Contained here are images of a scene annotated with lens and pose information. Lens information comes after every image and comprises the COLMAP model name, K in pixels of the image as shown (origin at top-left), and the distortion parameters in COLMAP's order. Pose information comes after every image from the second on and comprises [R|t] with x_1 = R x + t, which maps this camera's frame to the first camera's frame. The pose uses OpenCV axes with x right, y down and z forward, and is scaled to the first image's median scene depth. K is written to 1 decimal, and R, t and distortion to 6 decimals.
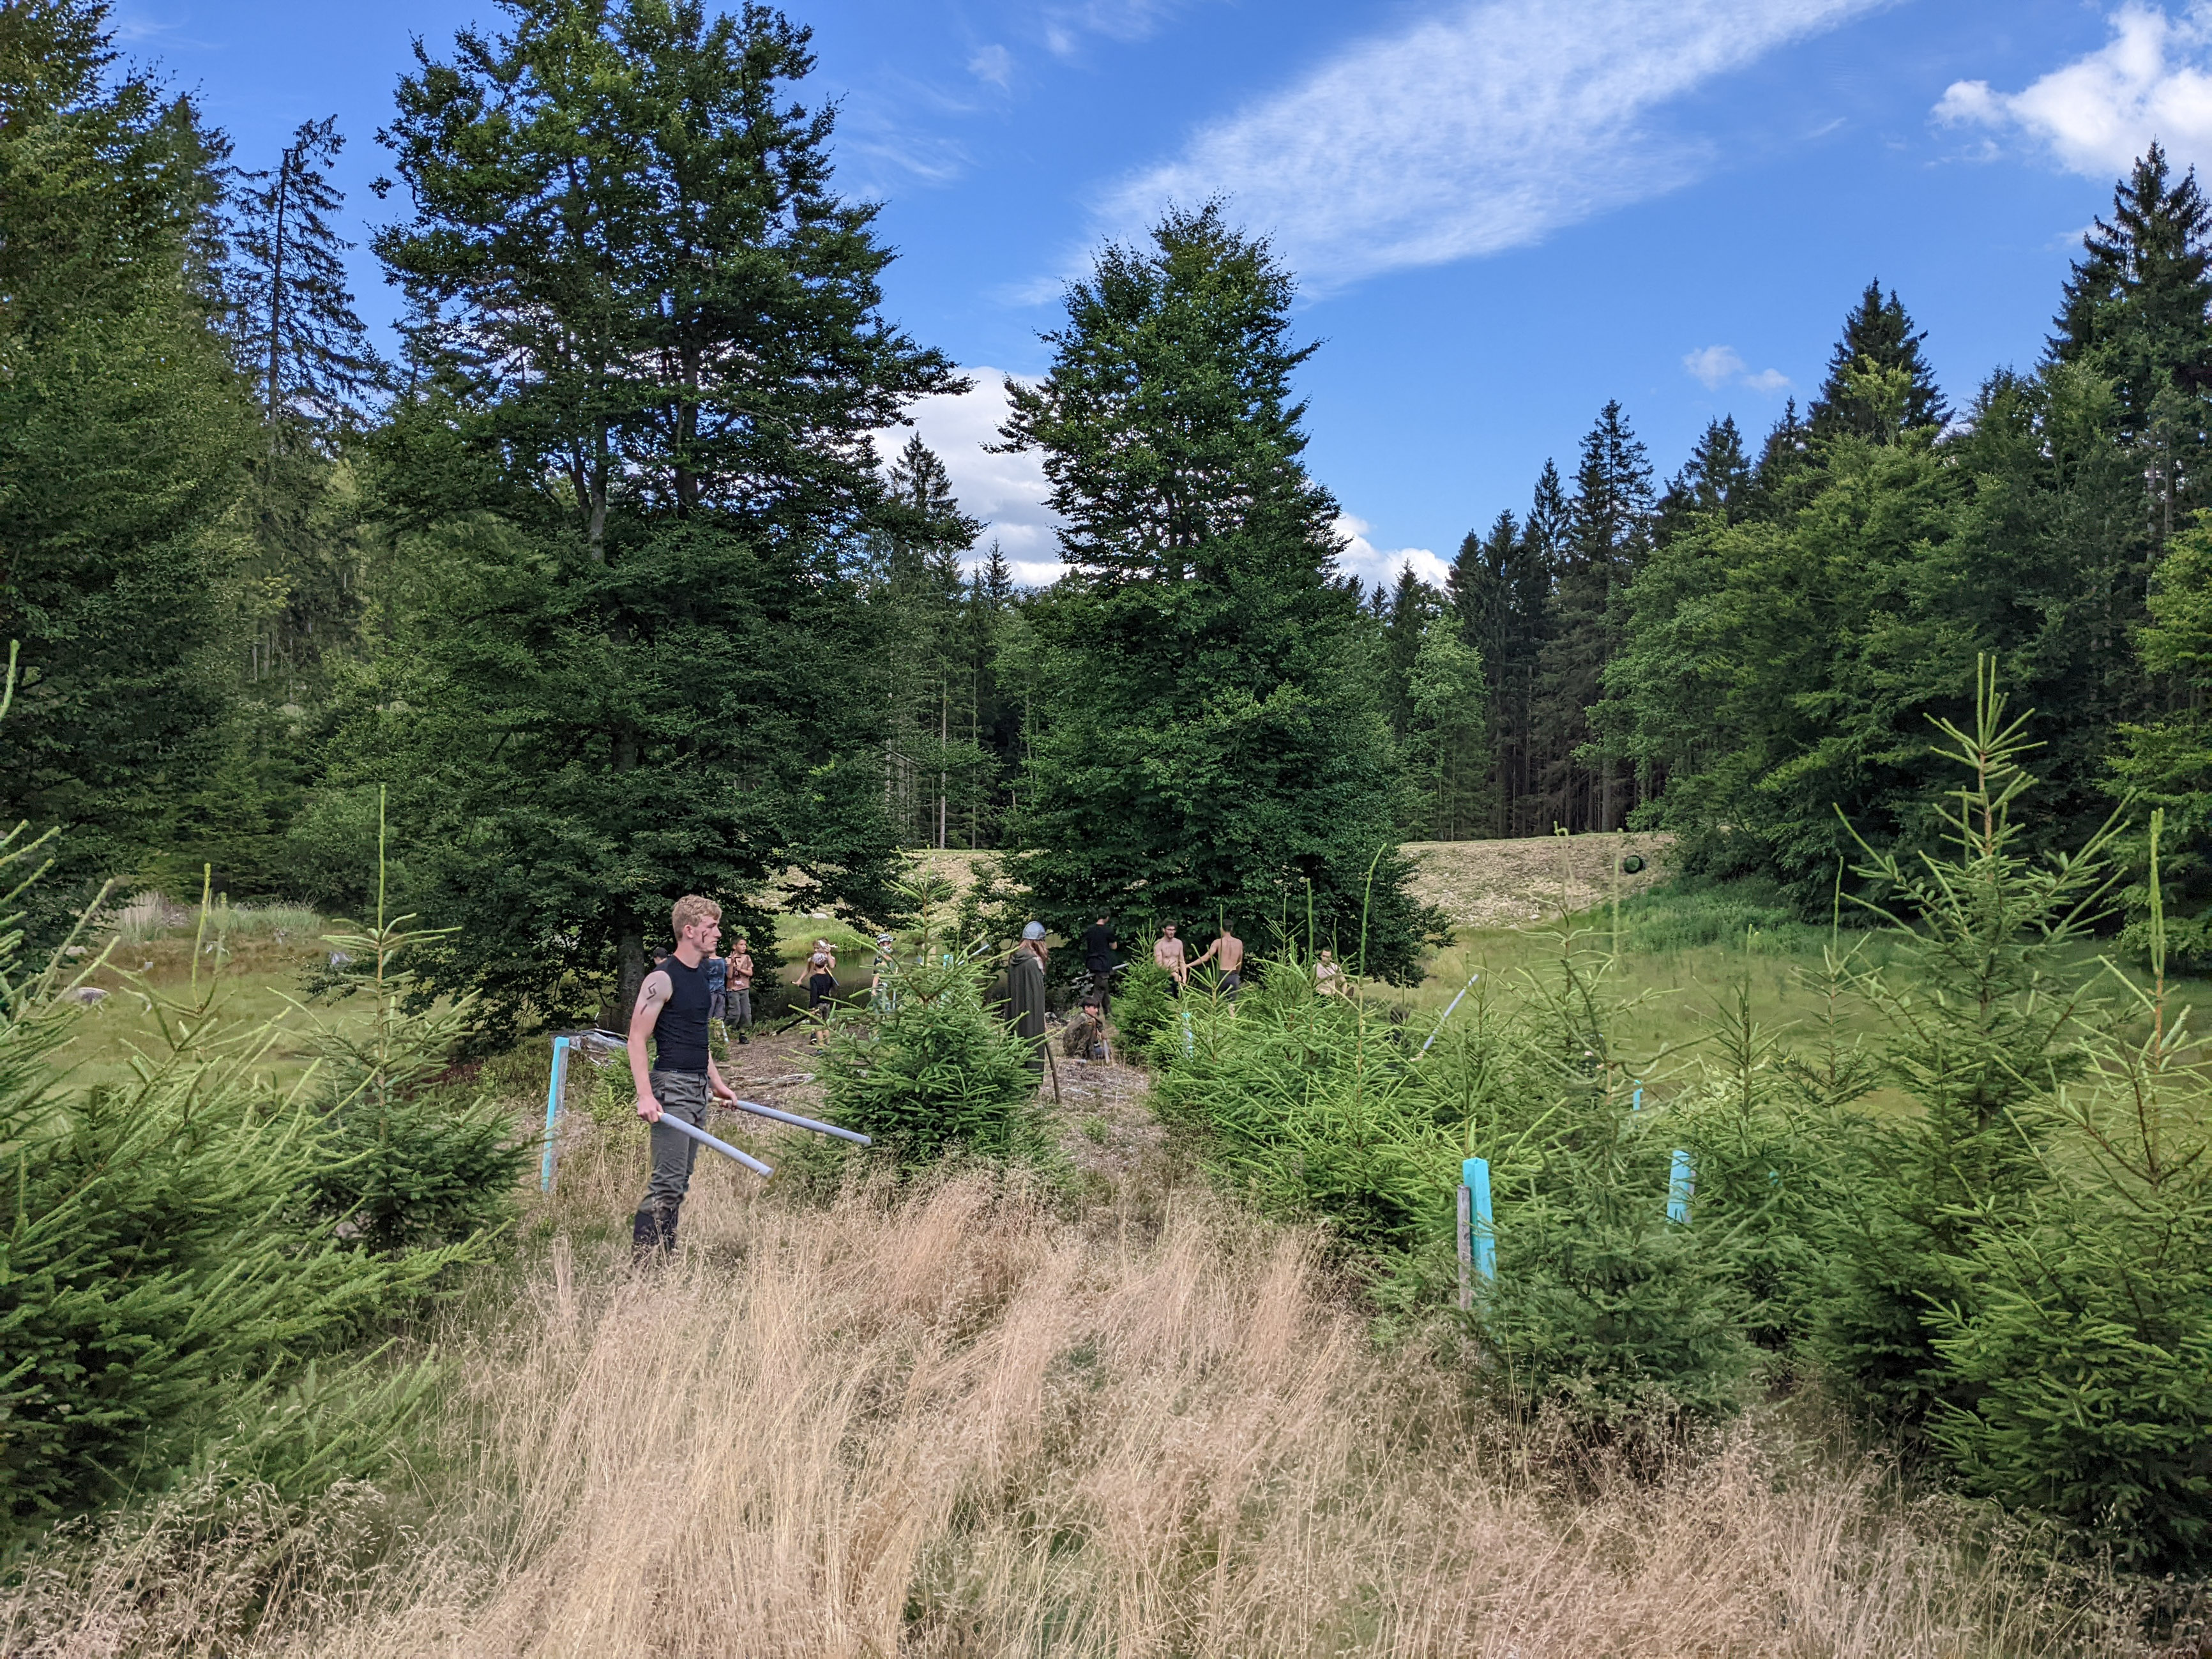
lens RADIAL K [[1715.8, 0, 1126.9], [0, 1715.8, 825.8], [0, 0, 1]] dist [0.041974, -0.066184]
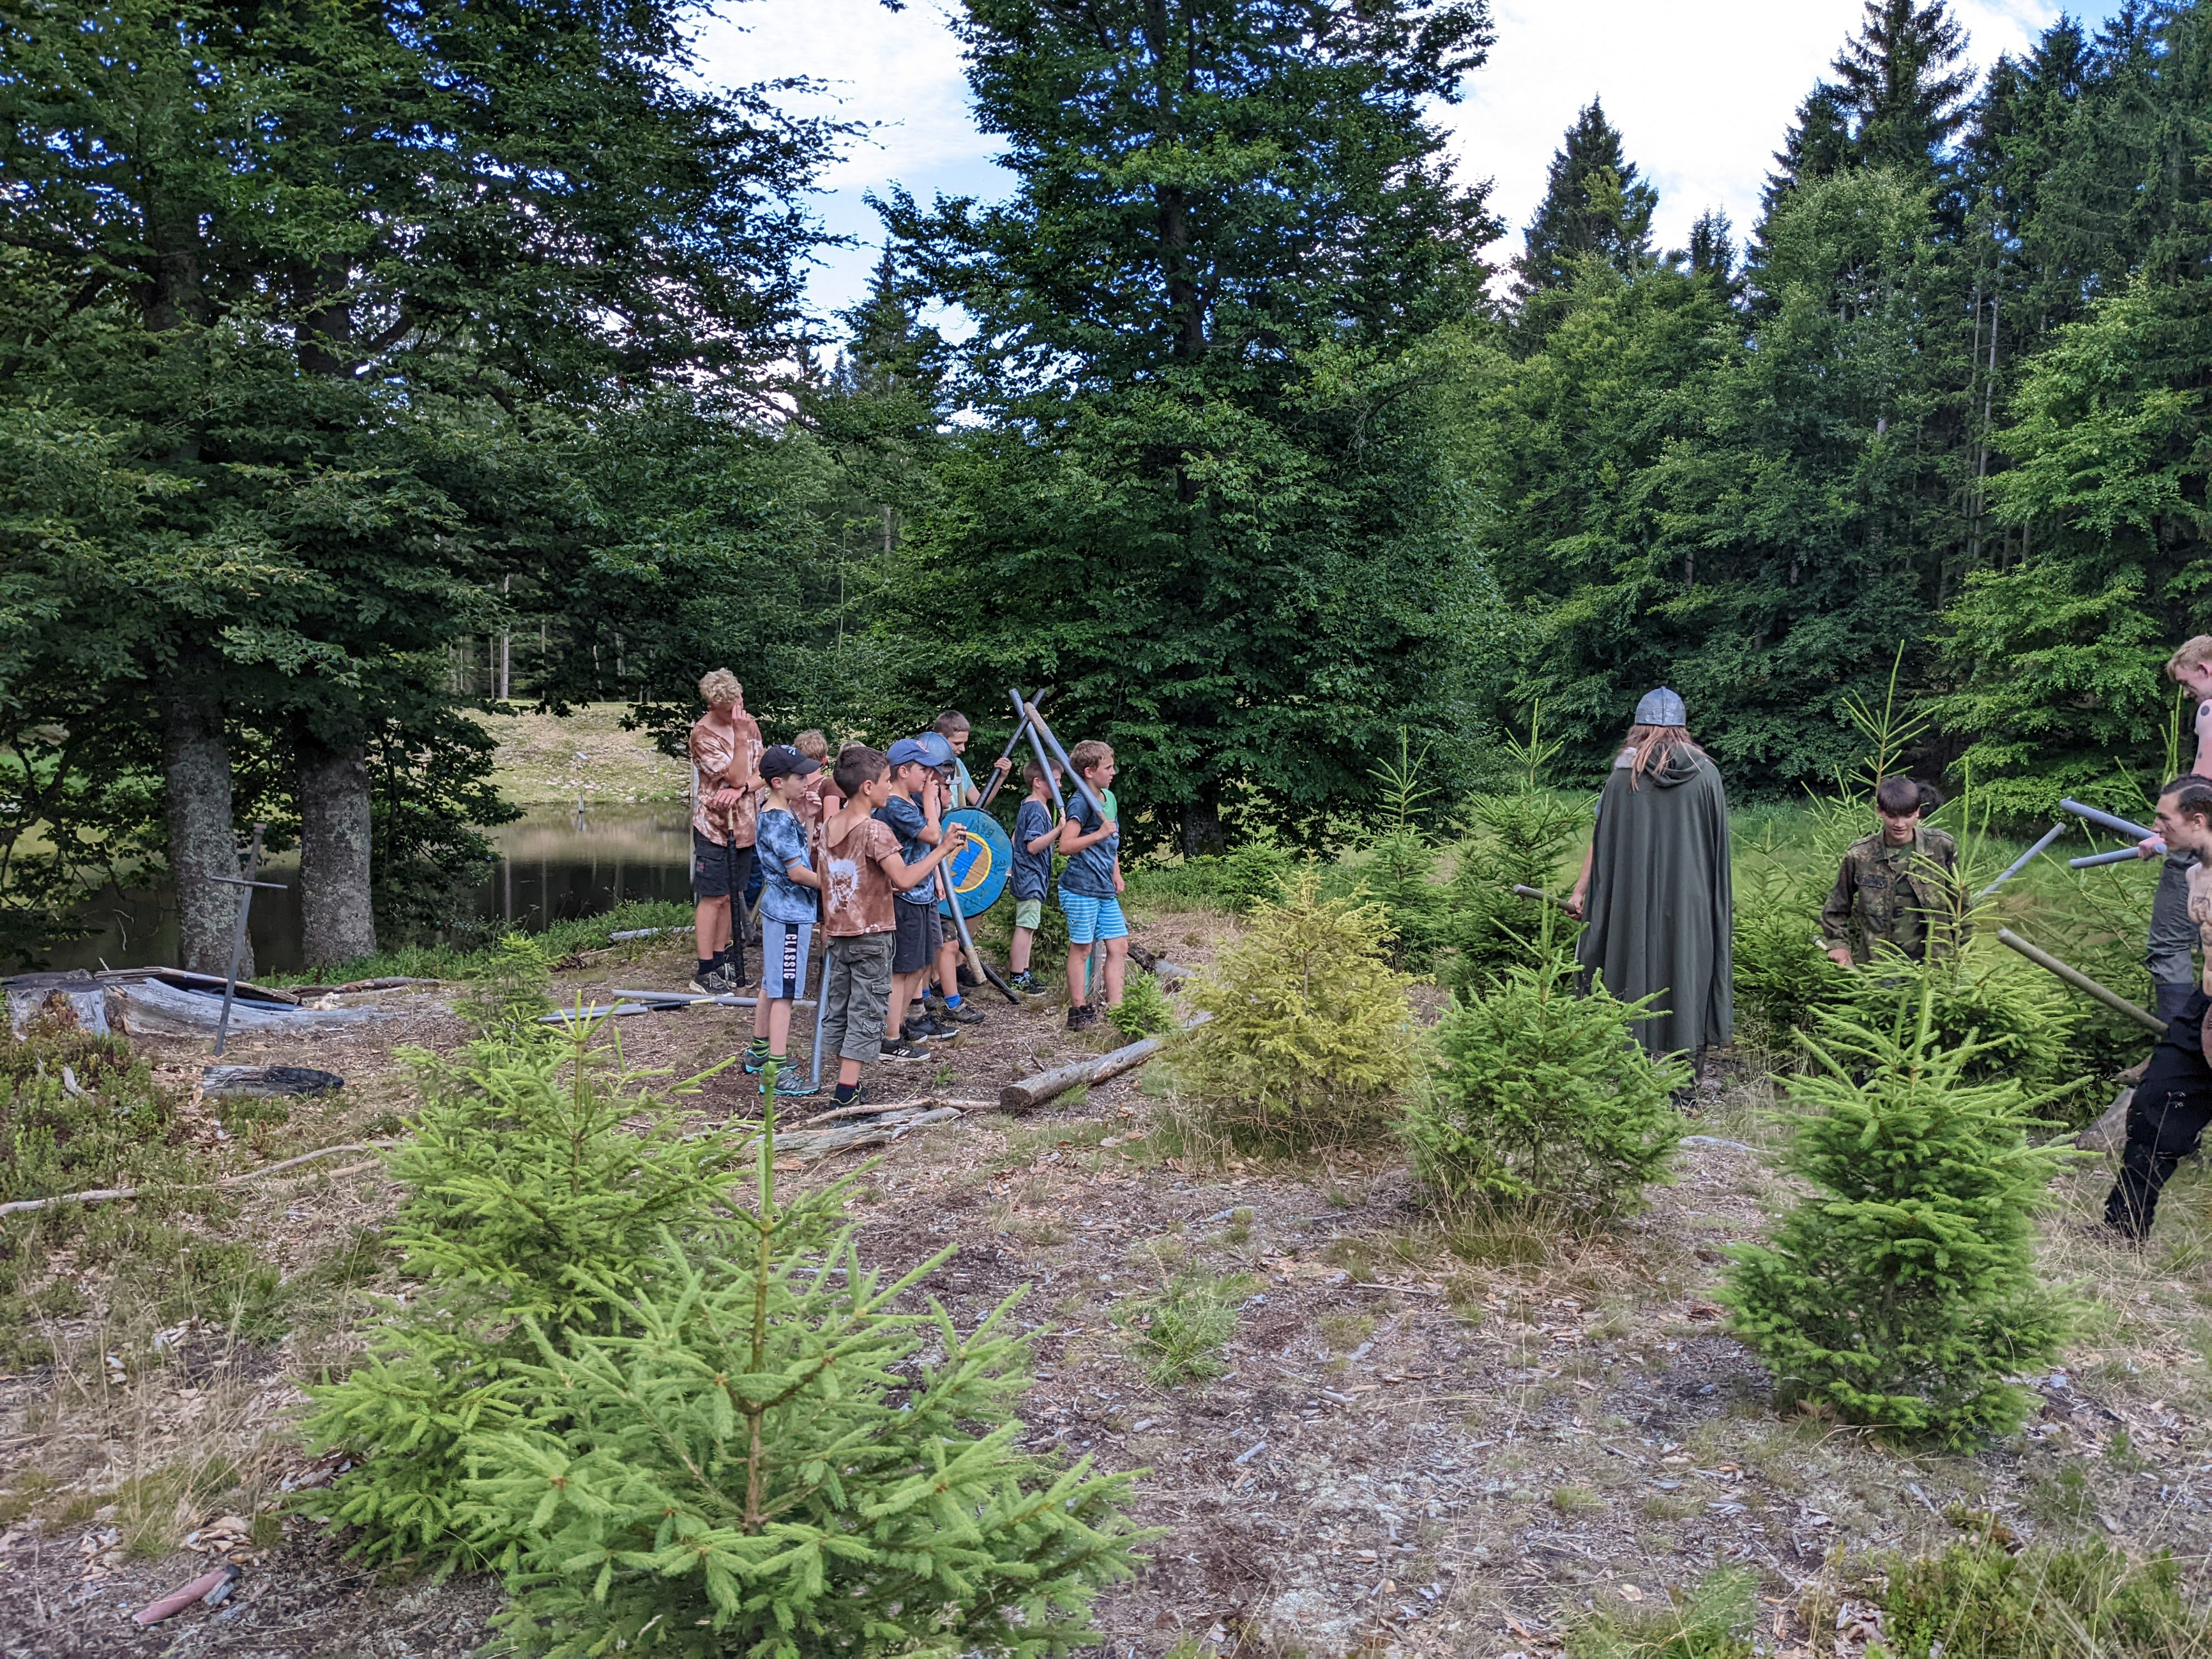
lens RADIAL K [[1715.8, 0, 1116.2], [0, 1715.8, 817.3], [0, 0, 1]] dist [0.041974, -0.066184]
pose [[0.967153, 0.000691, 0.254192, -0.065070], [-0.017287, 0.997860, 0.063061, 0.019074], [-0.253605, -0.065384, 0.965096, 0.191846]]
